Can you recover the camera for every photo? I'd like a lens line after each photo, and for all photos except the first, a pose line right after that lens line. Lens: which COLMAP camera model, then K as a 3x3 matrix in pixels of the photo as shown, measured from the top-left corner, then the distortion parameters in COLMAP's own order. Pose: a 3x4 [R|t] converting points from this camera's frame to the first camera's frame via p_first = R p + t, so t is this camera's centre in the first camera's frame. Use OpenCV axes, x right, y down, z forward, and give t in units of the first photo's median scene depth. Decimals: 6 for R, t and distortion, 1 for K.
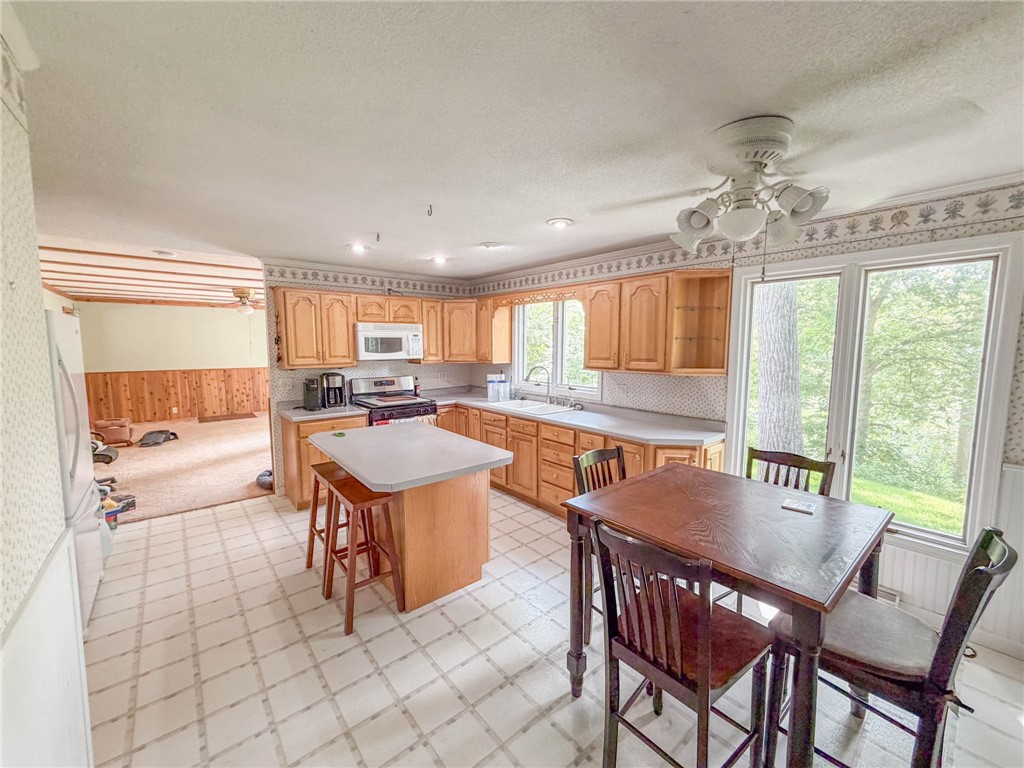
lens RADIAL K [[409.3, 0, 512.0], [0, 409.3, 384.0], [0, 0, 1]] dist [0.000707, -0.000104]
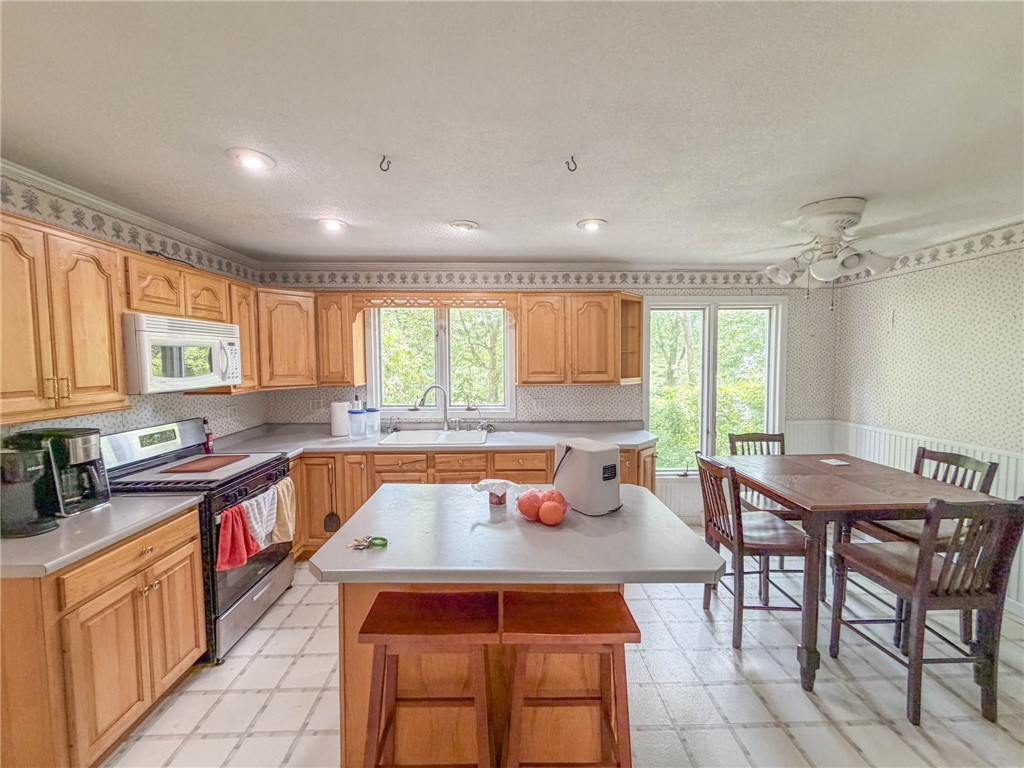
lens RADIAL K [[409.3, 0, 512.0], [0, 409.3, 384.0], [0, 0, 1]] dist [0.000707, -0.000104]
pose [[0.623183, -0.050182, 0.780464, -0.487004], [0.083317, 0.996520, -0.002452, -0.033824], [-0.777625, 0.066554, 0.625196, 0.394410]]
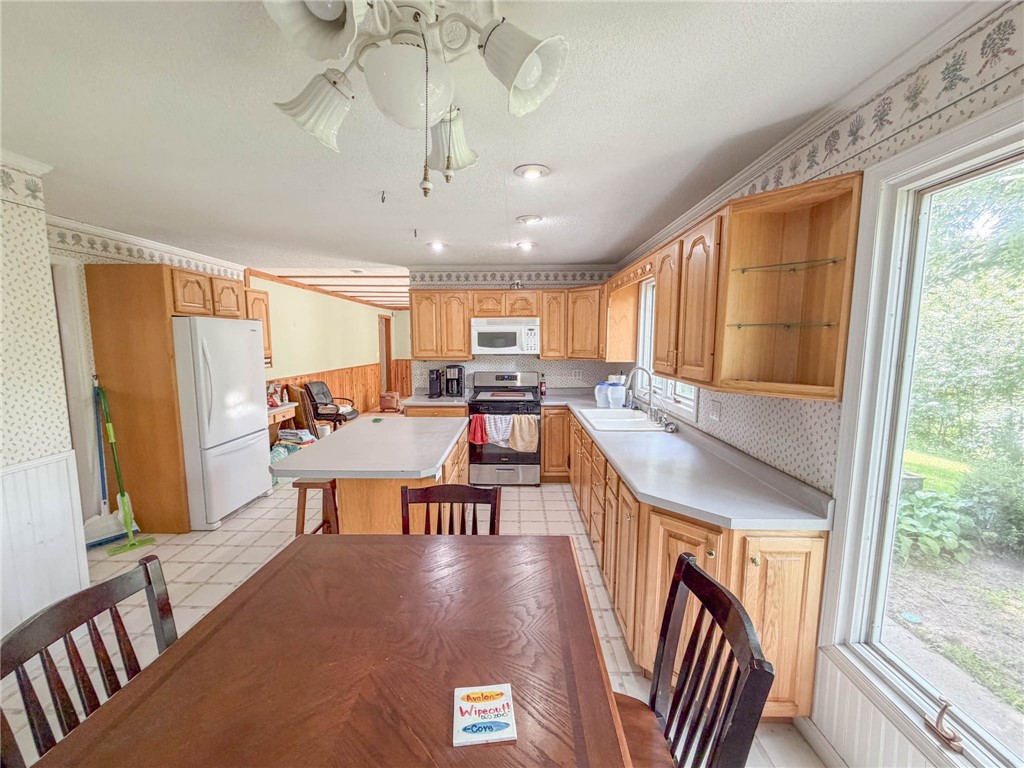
lens RADIAL K [[409.3, 0, 512.0], [0, 409.3, 384.0], [0, 0, 1]] dist [0.000707, -0.000104]
pose [[0.754389, 0.069828, -0.652703, 0.400134], [-0.063886, 0.997416, 0.032868, -0.023678], [0.653312, 0.016903, 0.756900, 0.285120]]
